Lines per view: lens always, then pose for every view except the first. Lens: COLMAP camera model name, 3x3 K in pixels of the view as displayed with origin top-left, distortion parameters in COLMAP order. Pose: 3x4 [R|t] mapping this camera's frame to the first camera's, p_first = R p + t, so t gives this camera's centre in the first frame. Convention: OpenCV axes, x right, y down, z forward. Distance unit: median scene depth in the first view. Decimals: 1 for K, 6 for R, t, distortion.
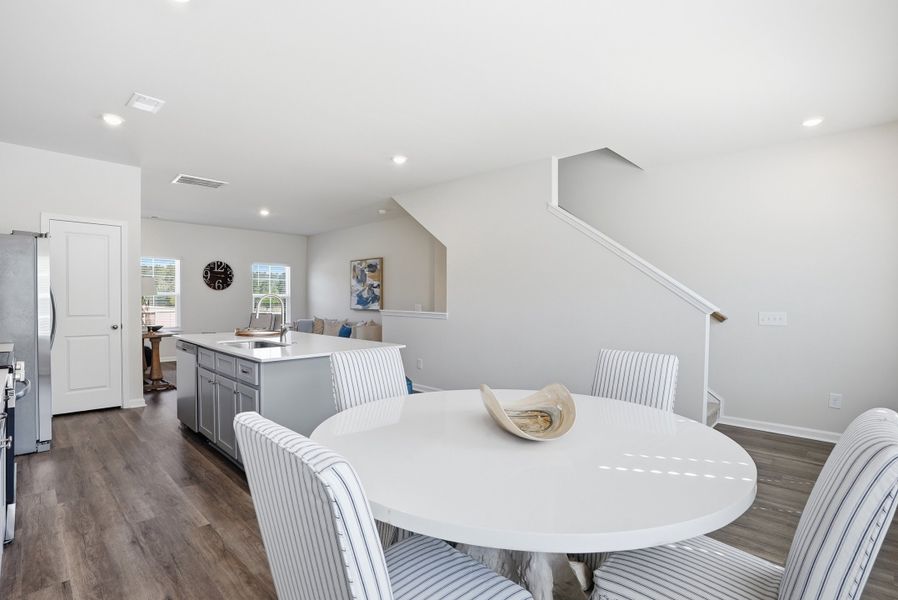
lens RADIAL K [[421.8, 0, 443.4], [0, 421.8, 308.4], [0, 0, 1]] dist [-0.059283, 0.019458]
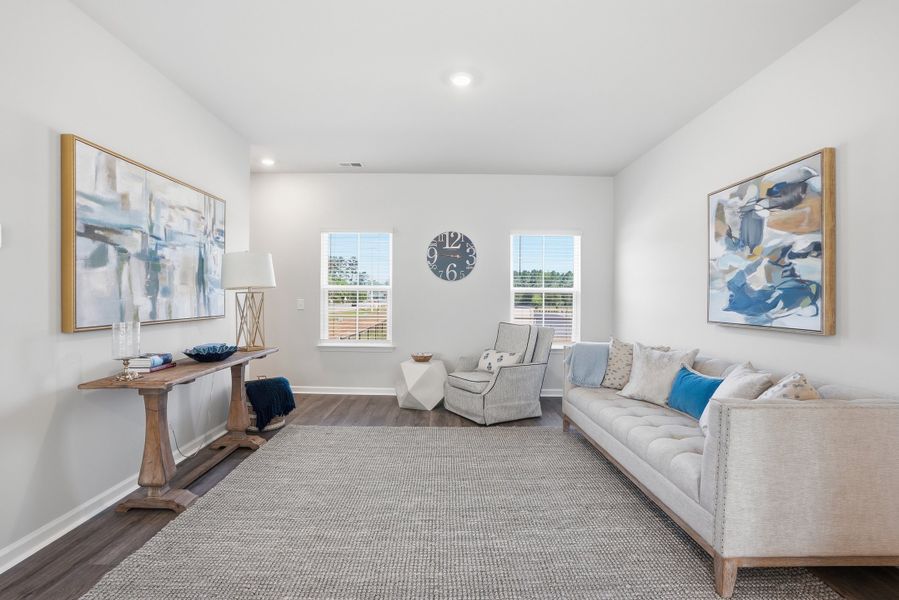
lens RADIAL K [[422.3, 0, 447.4], [0, 422.3, 299.6], [0, 0, 1]] dist [-0.059283, 0.019458]
pose [[0.701681, 0.003210, -0.712484, -0.130089], [-0.018994, 0.999719, -0.014201, -0.009888], [0.712238, 0.023497, 0.701545, 0.616120]]
